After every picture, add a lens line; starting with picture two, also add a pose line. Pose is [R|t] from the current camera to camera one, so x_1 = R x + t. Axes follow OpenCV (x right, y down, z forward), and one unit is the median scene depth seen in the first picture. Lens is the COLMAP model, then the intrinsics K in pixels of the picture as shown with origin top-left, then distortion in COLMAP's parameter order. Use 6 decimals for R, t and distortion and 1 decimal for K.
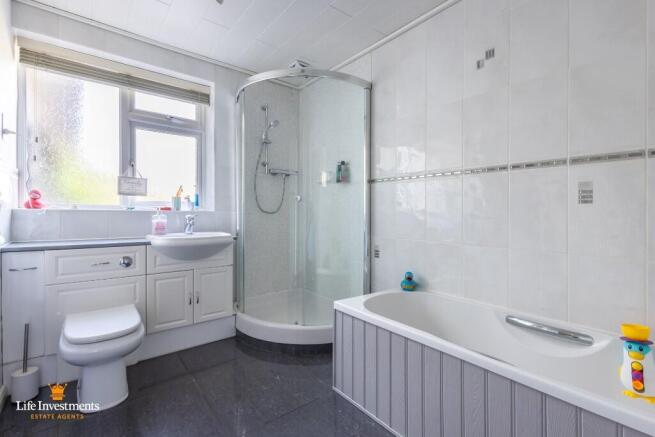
lens RADIAL K [[293.4, 0, 327.5], [0, 293.4, 218.5], [0, 0, 1]] dist [-0.000779, -0.000300]
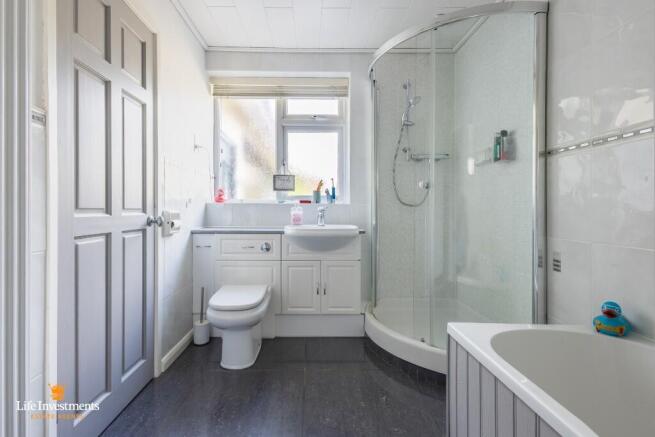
lens RADIAL K [[300.7, 0, 317.5], [0, 300.7, 214.5], [0, 0, 1]] dist [0.001034, -0.000017]
pose [[0.786891, 0.005781, -0.617065, 0.165678], [-0.010248, 0.999941, -0.003701, 0.017366], [0.617007, 0.009236, 0.786903, 0.162896]]
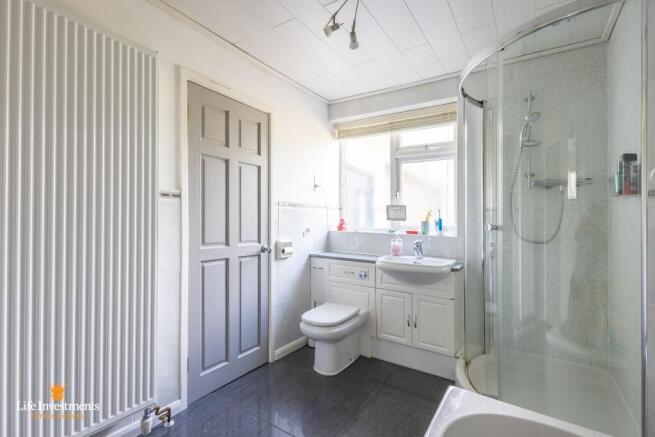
lens RADIAL K [[298.1, 0, 329.2], [0, 298.1, 229.2], [0, 0, 1]] dist [0.000397, 0.000065]
pose [[0.320546, 0.024610, -0.946913, 0.407134], [-0.037226, 0.999217, 0.013367, -0.050876], [0.946501, 0.030965, 0.321211, 0.363728]]
